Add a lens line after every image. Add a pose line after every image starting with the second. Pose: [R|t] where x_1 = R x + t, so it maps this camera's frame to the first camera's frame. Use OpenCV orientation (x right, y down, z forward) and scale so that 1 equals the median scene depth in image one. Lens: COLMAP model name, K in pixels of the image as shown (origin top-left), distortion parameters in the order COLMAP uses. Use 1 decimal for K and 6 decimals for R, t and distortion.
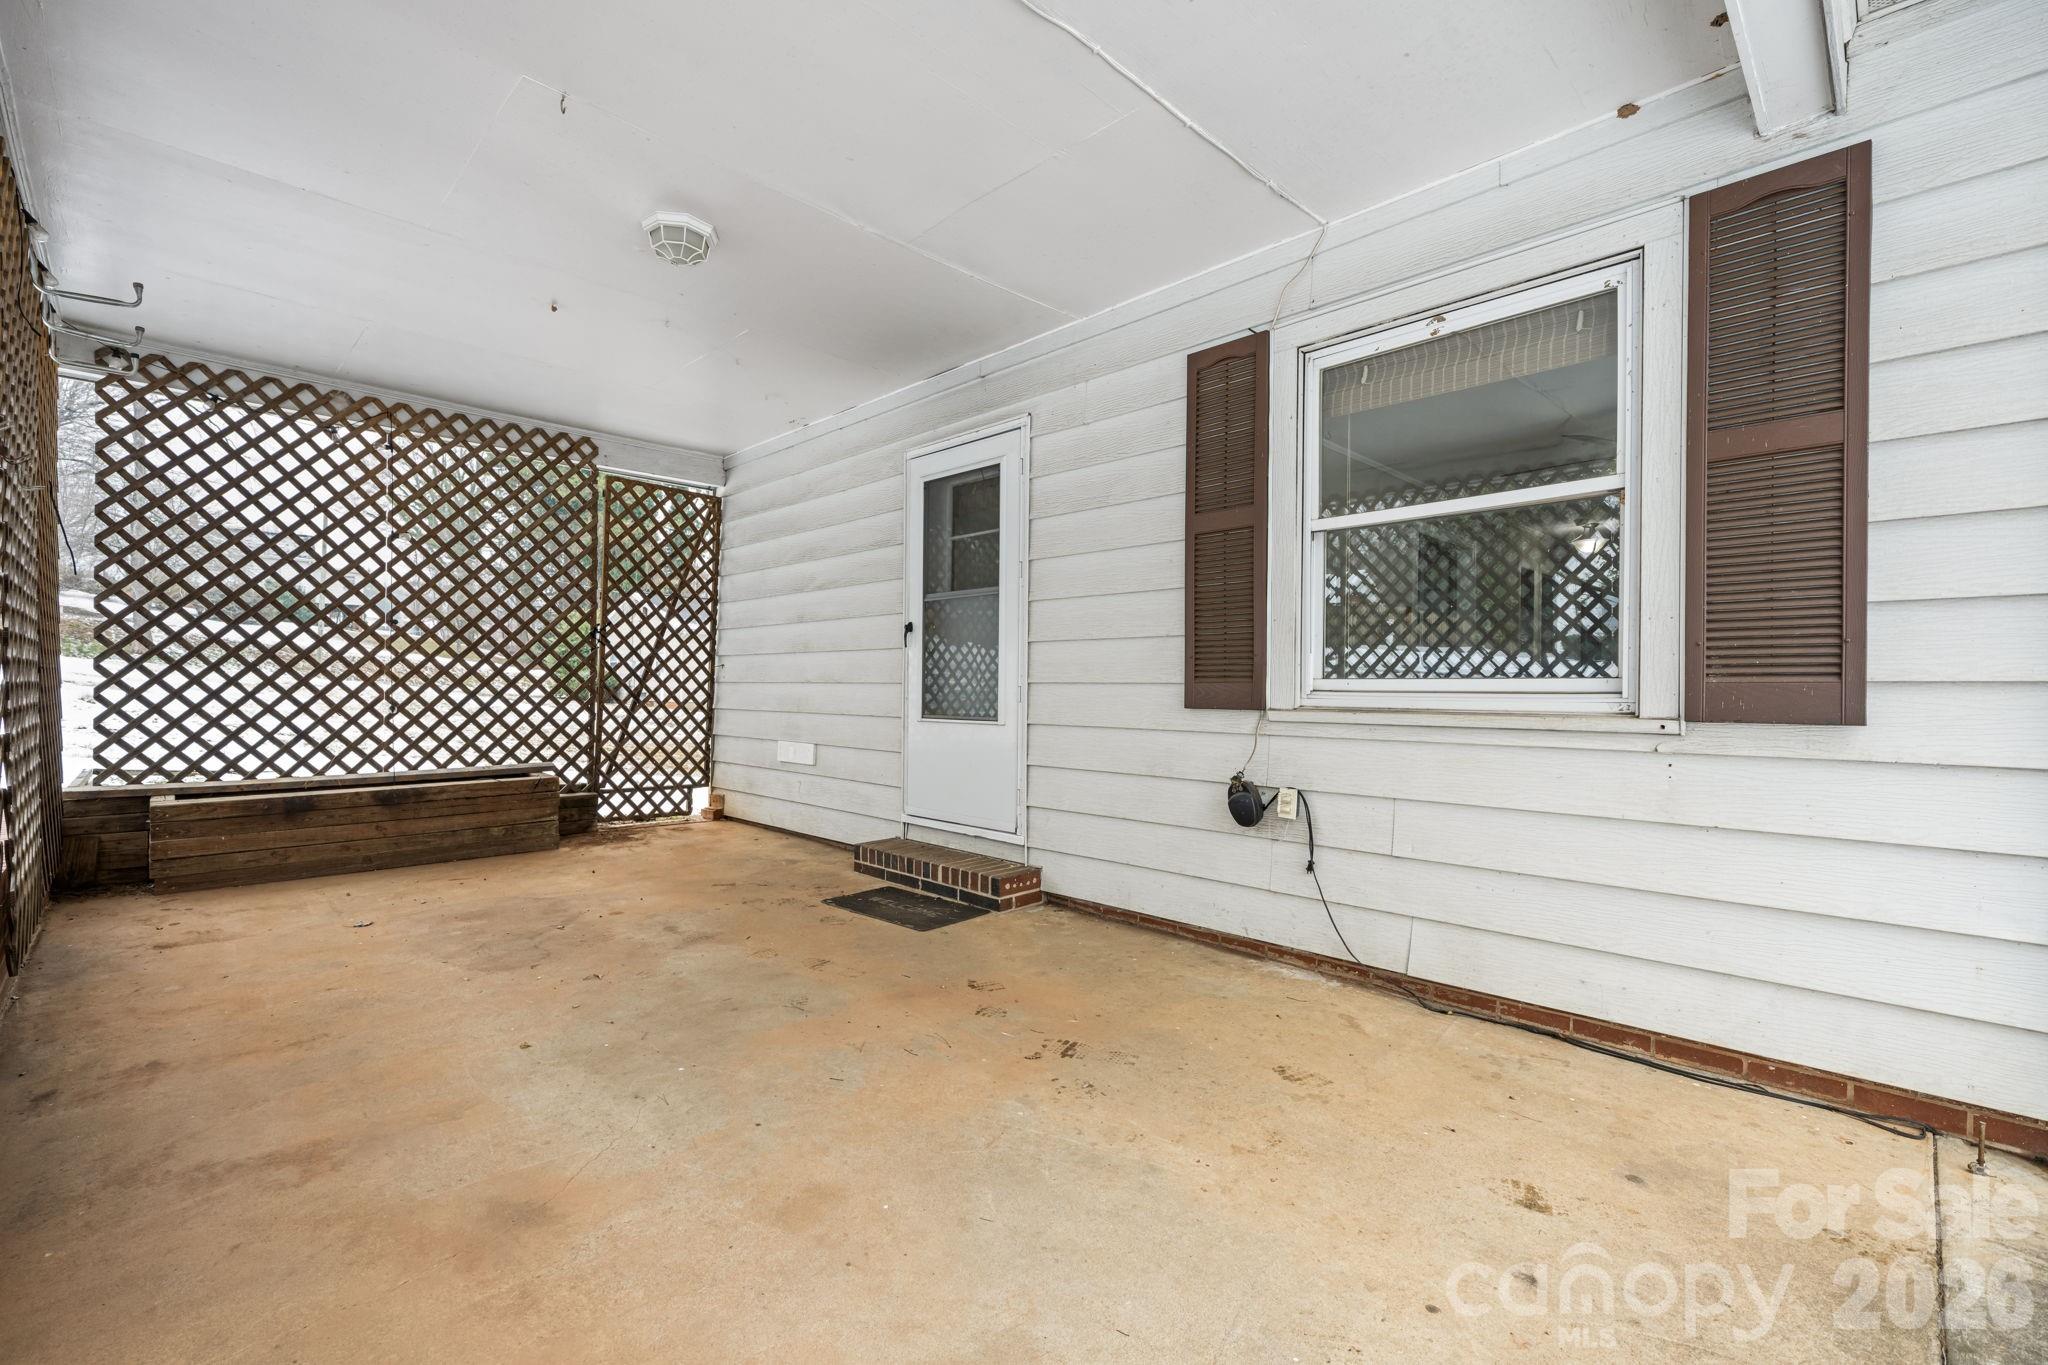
lens RADIAL K [[867.3, 0, 1012.2], [0, 867.3, 695.8], [0, 0, 1]] dist [-0.004380, 0.000224]
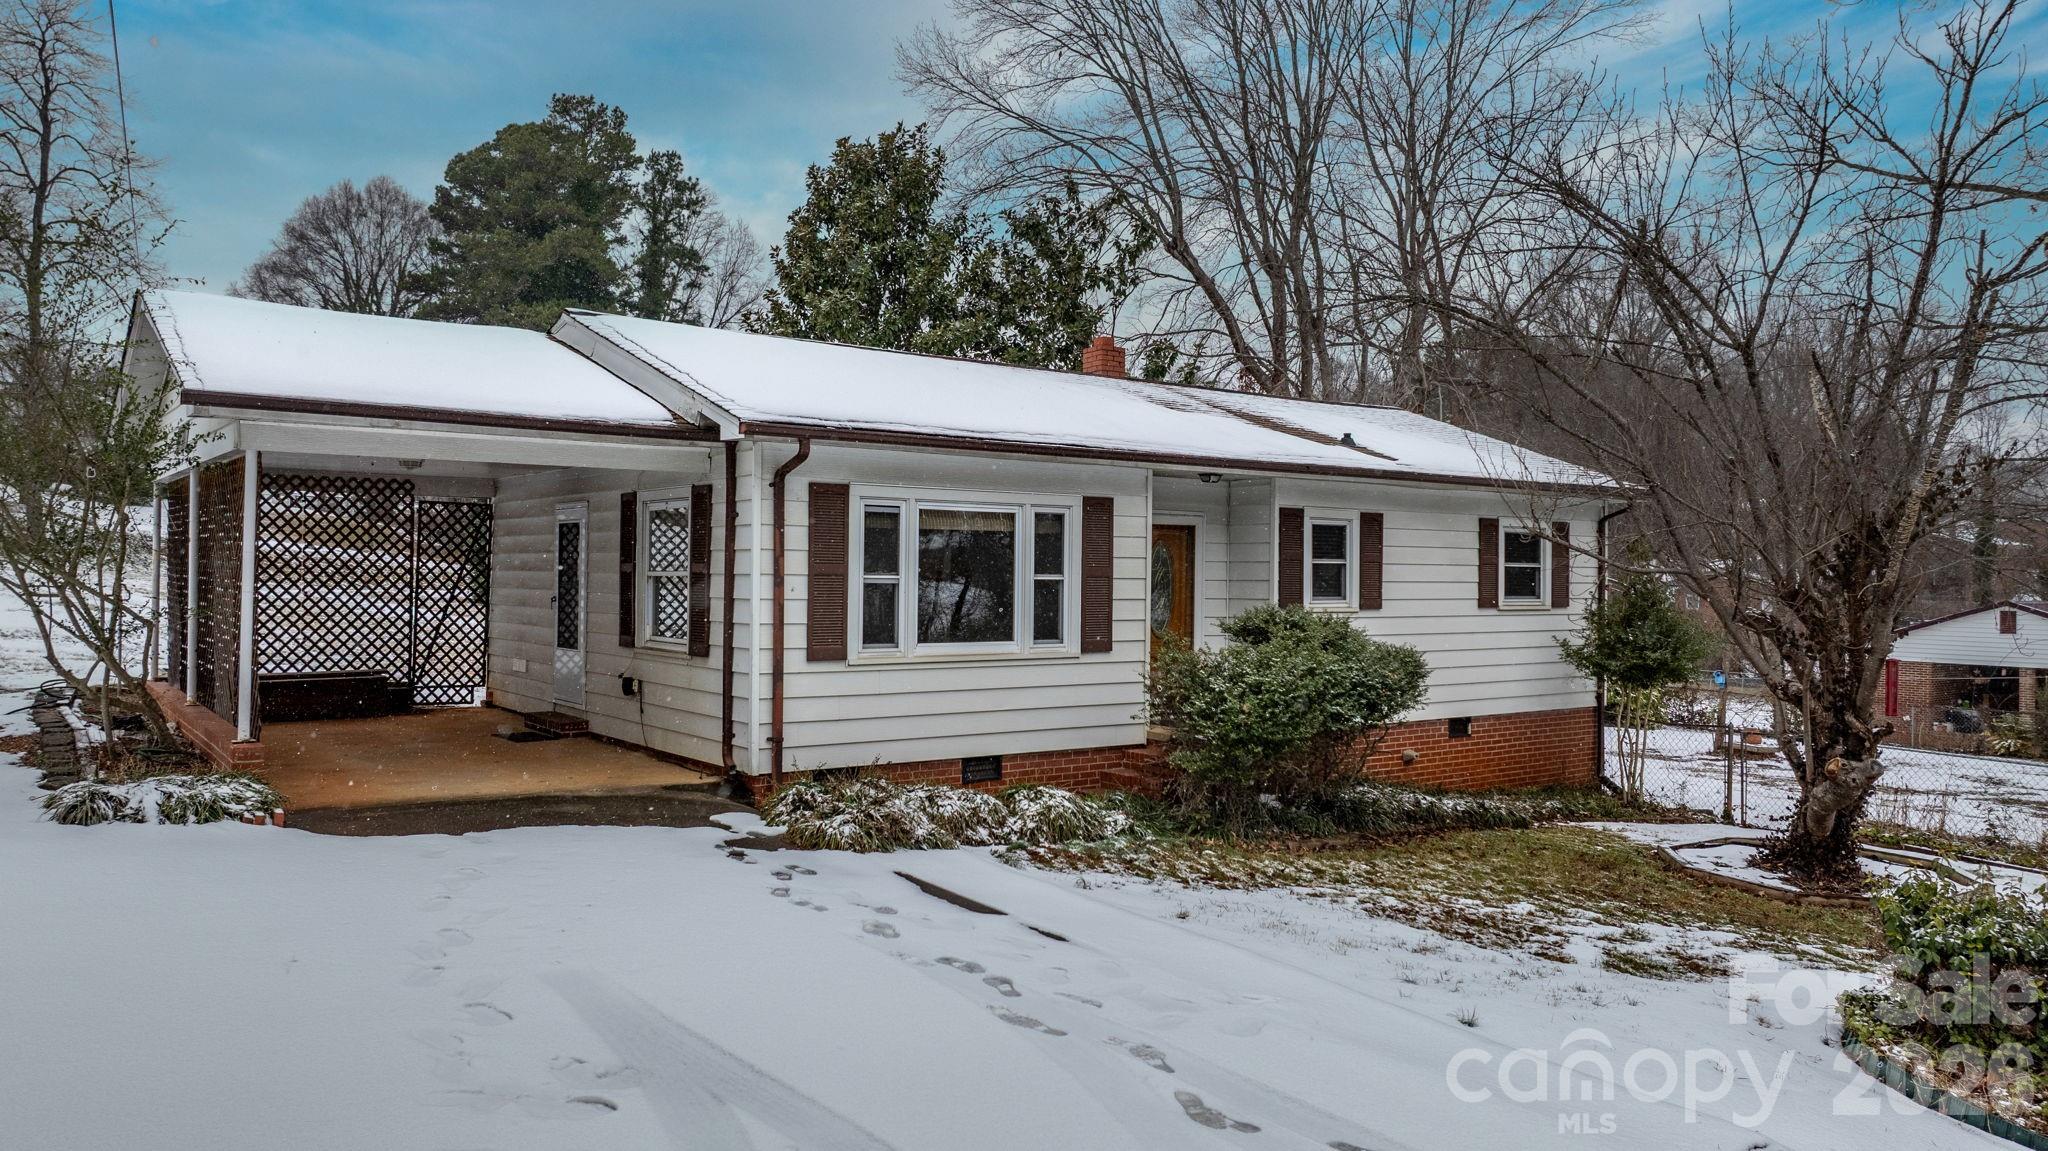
lens RADIAL K [[1412.7, 0, 1029.6], [0, 1412.7, 575.0], [0, 0, 1]] dist [-0.029653, -0.002407]
pose [[0.989401, 0.001345, -0.145201, 1.124738], [-0.003024, 0.999931, -0.011344, -0.081251], [0.145176, 0.011663, 0.989337, -1.561585]]
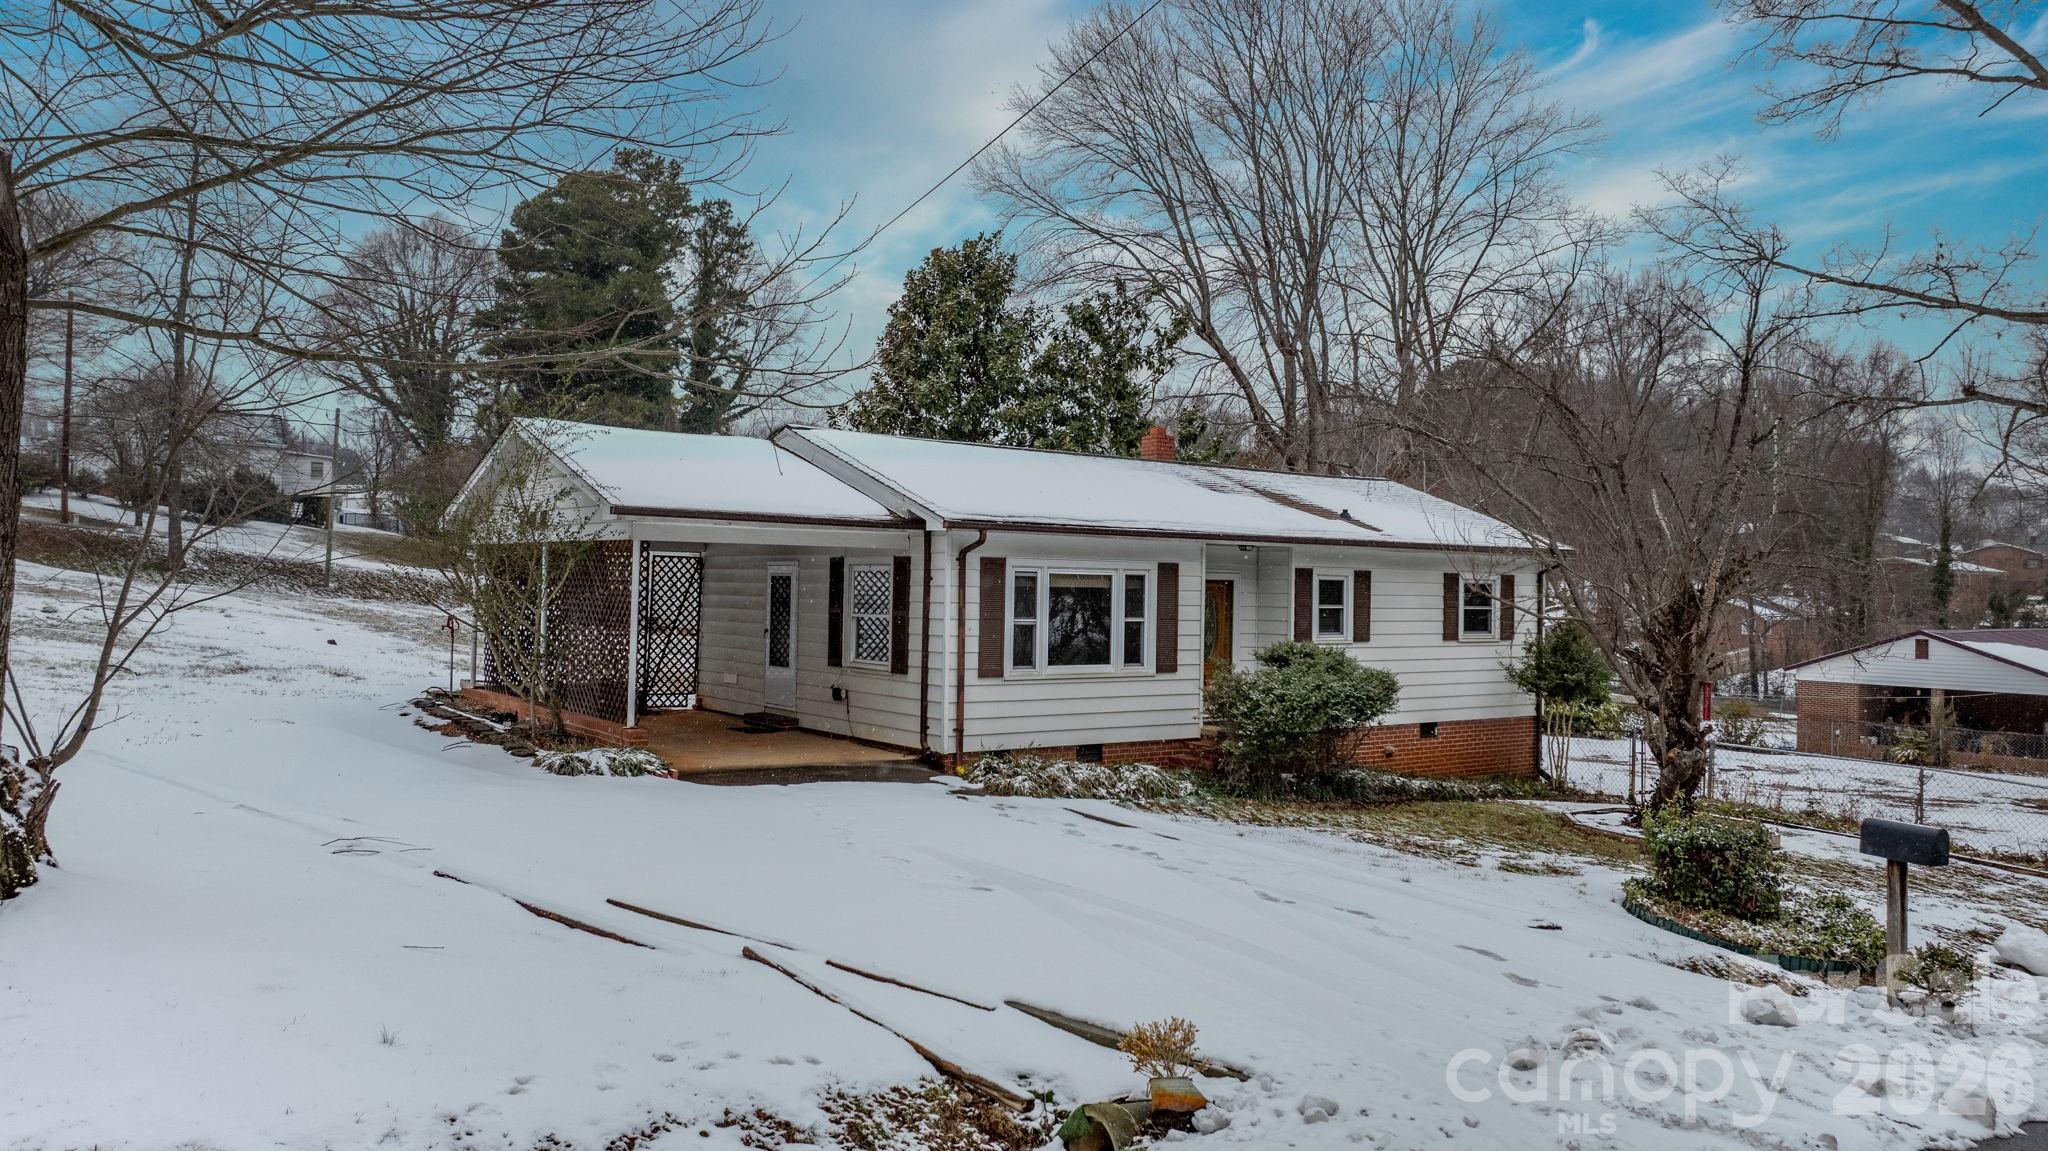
lens RADIAL K [[1412.7, 0, 1027.8], [0, 1412.7, 578.0], [0, 0, 1]] dist [-0.029653, -0.002407]
pose [[0.988931, 0.007121, -0.148203, 1.064119], [-0.010072, 0.999766, -0.019168, -0.133907], [0.148032, 0.020449, 0.988771, -2.537595]]
